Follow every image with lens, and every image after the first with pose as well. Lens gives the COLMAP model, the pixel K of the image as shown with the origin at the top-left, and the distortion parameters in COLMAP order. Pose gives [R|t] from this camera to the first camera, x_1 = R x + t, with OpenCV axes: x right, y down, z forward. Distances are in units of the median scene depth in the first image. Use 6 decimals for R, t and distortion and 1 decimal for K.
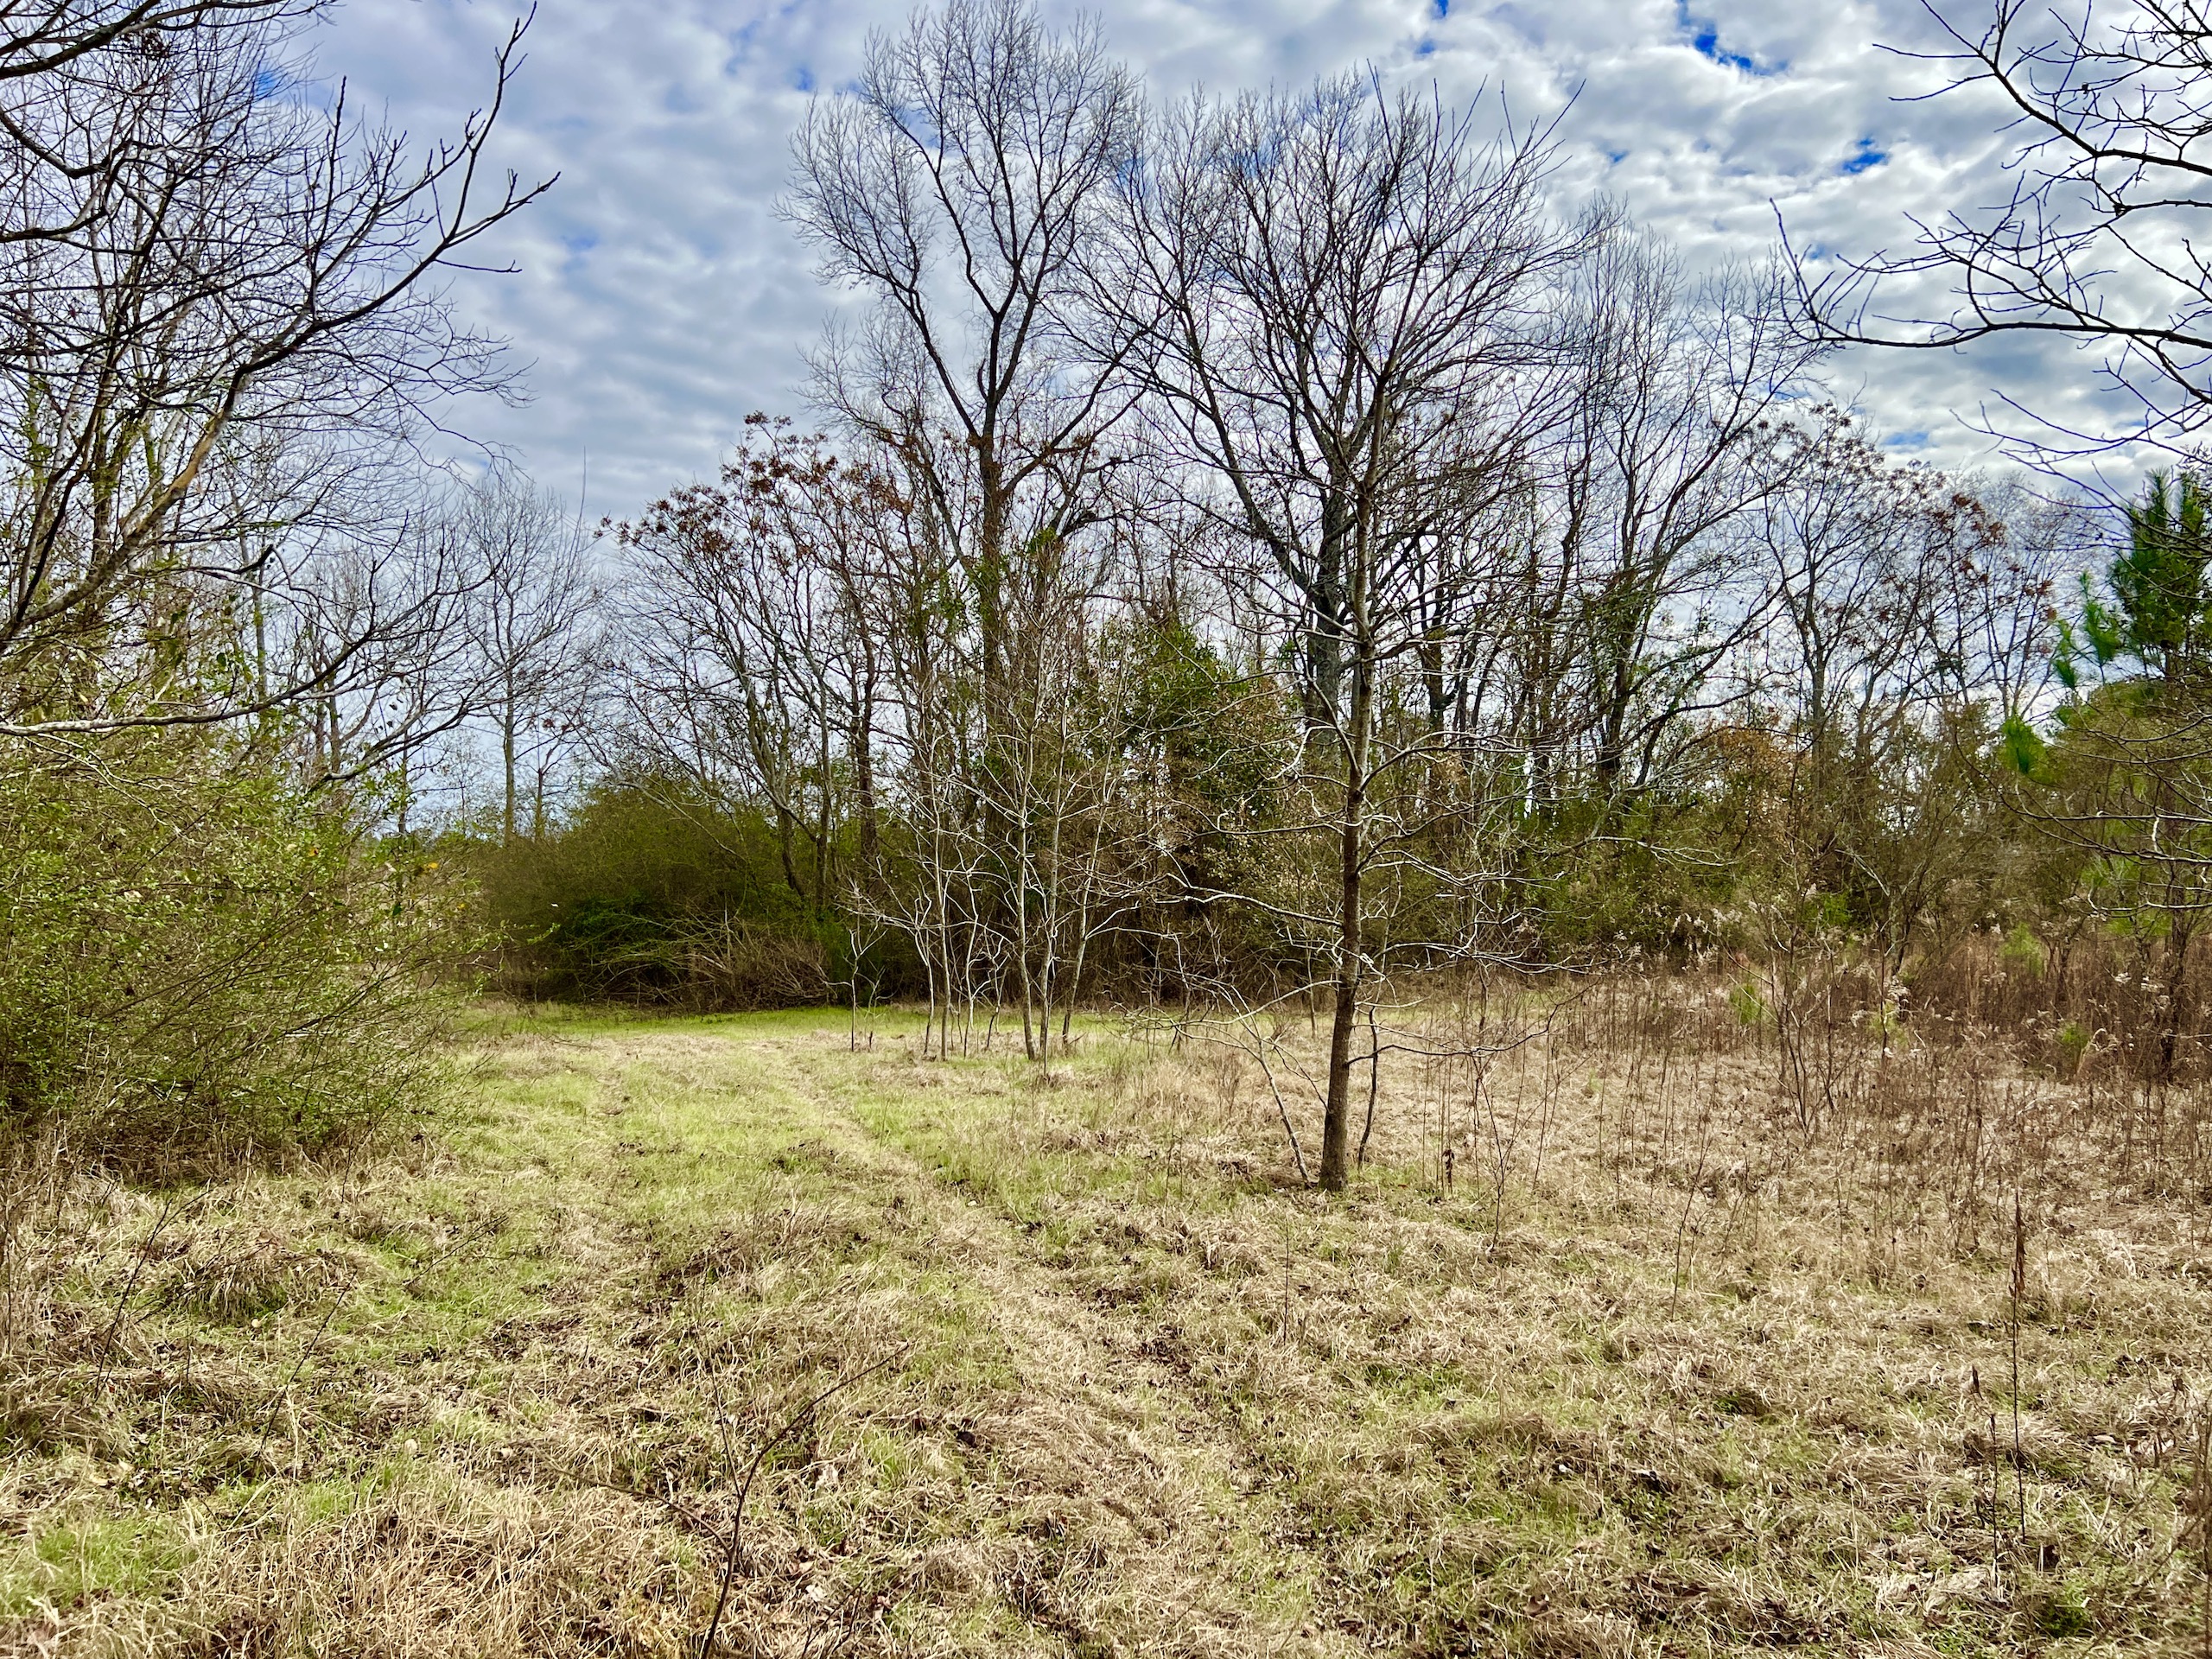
lens RADIAL K [[1675.6, 0, 1105.3], [0, 1675.6, 833.1], [0, 0, 1]] dist [0.001615, 0.000442]
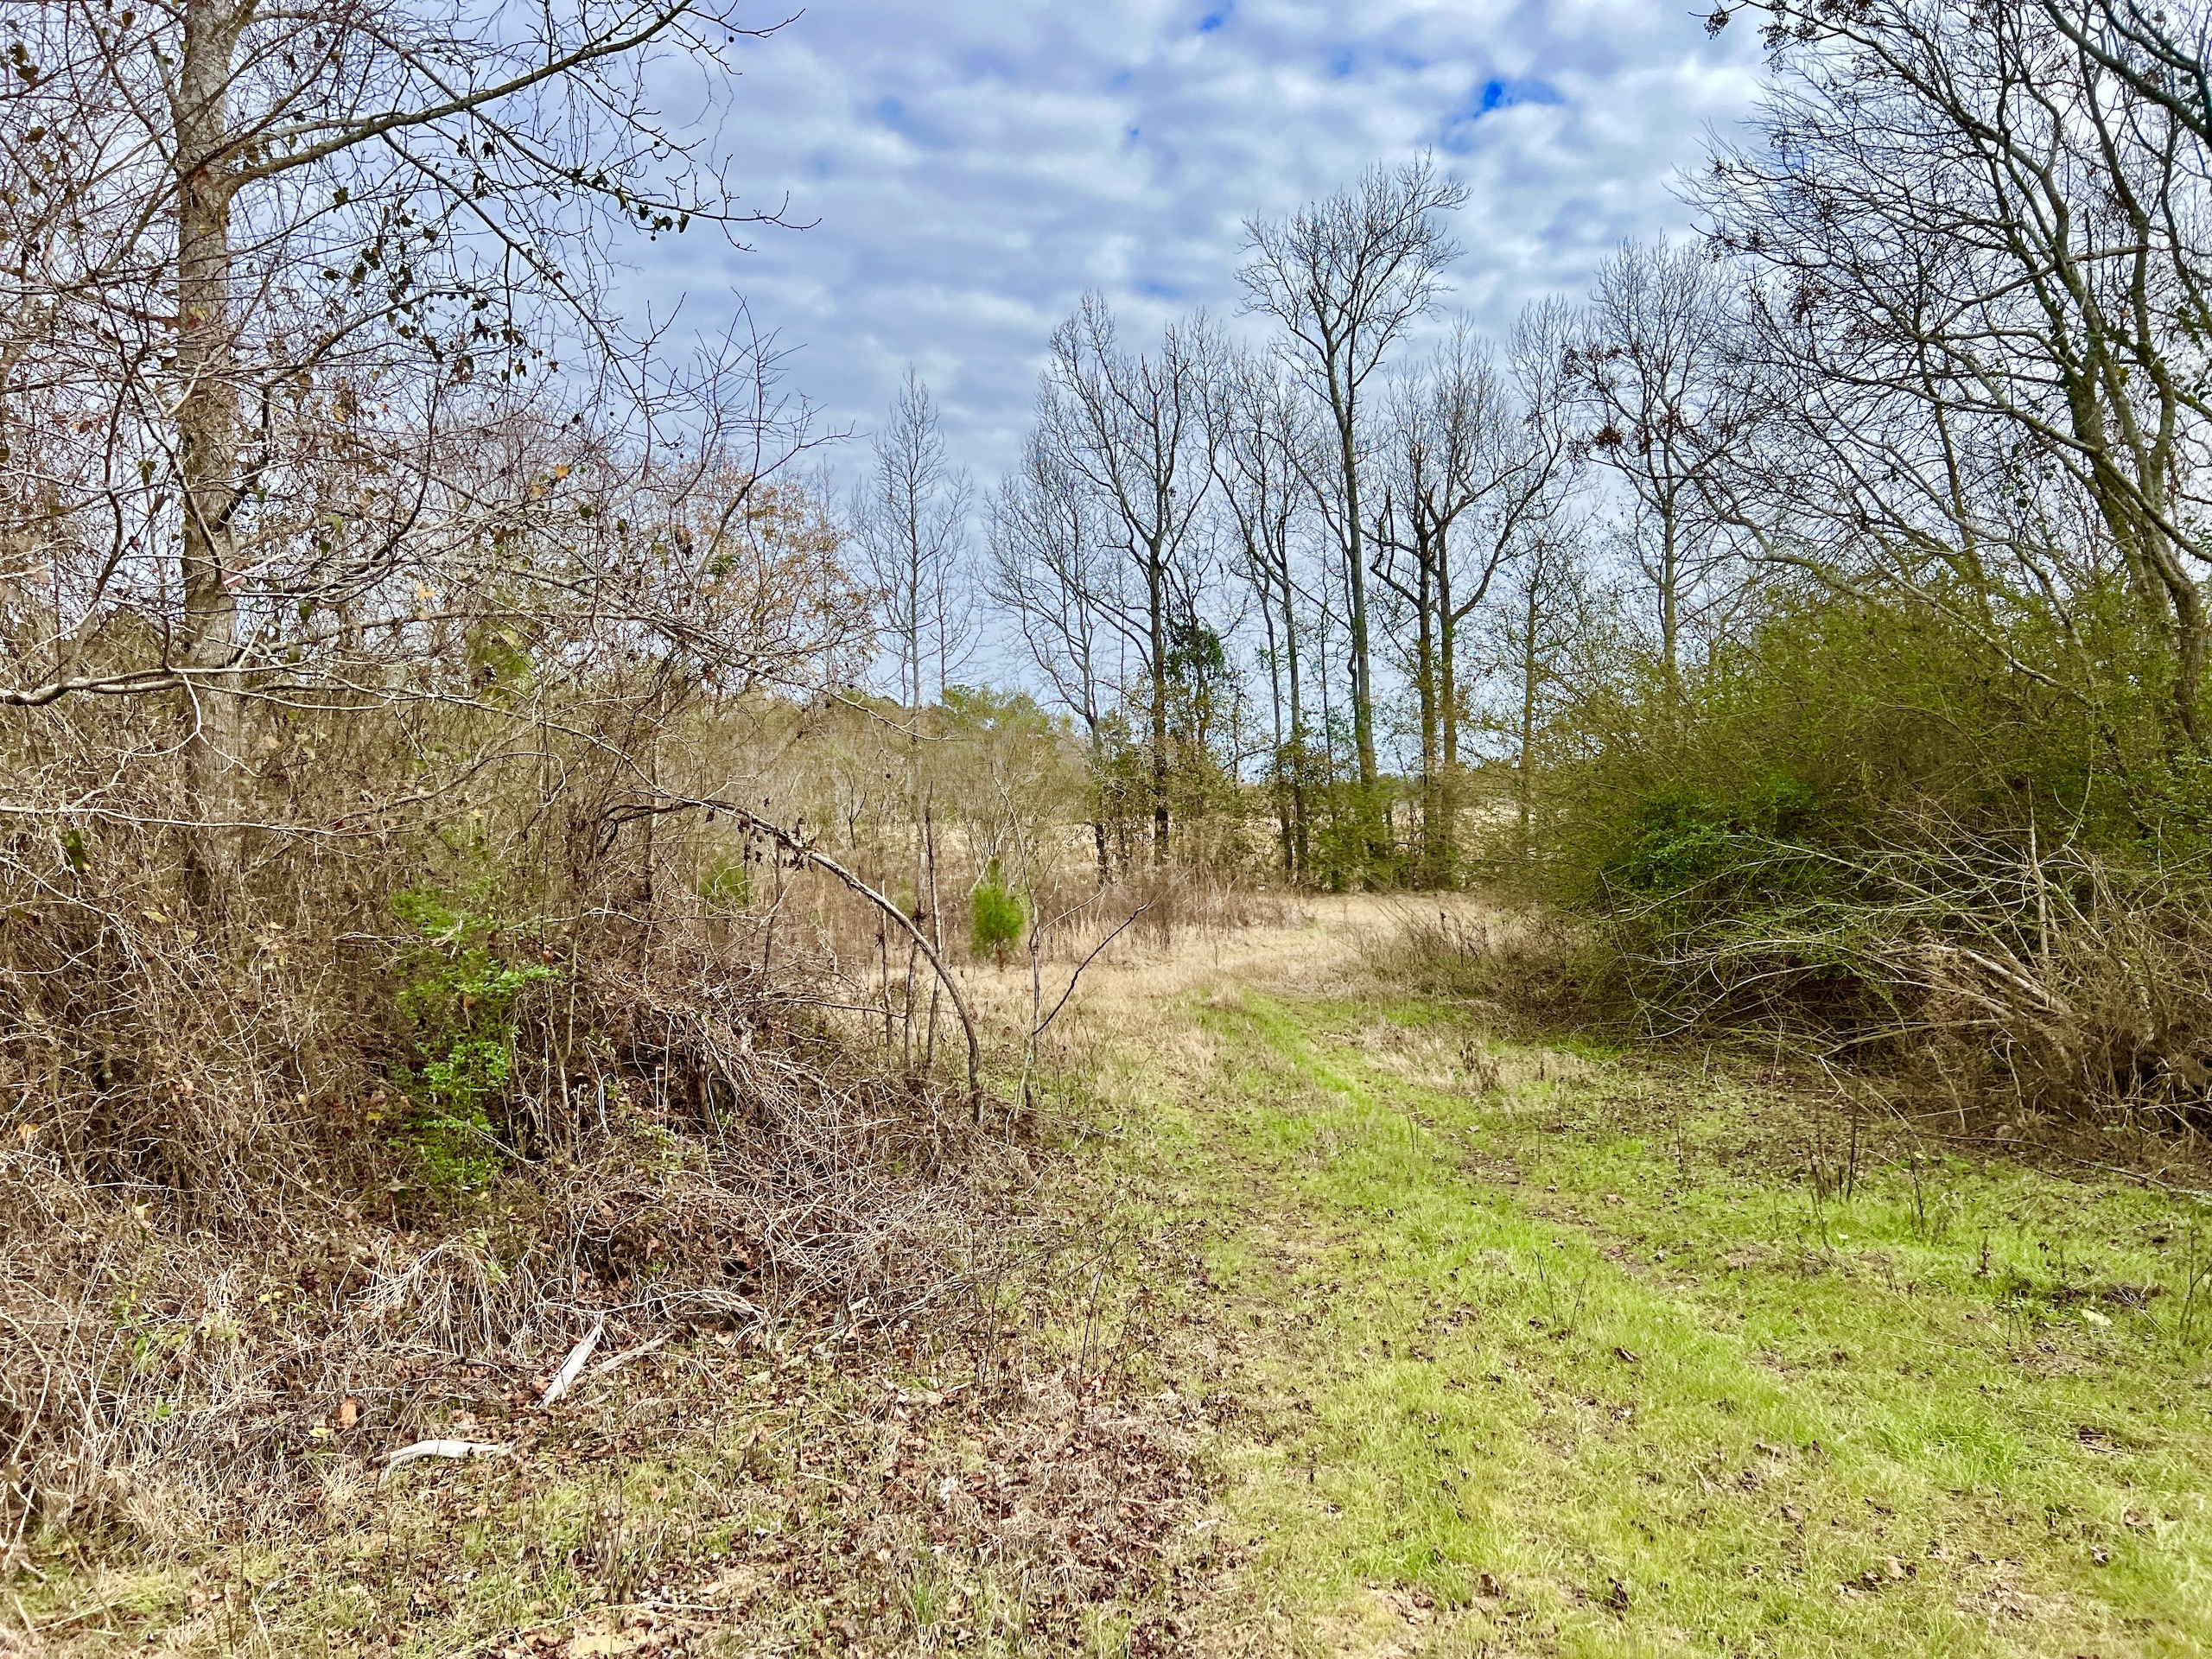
lens RADIAL K [[1675.6, 0, 1105.2], [0, 1675.6, 828.2], [0, 0, 1]] dist [0.001615, 0.000442]
pose [[0.751713, 0.005456, -0.659468, -0.137526], [0.015367, 0.999549, 0.025785, 0.033552], [0.659312, -0.029517, 0.751290, 0.590827]]
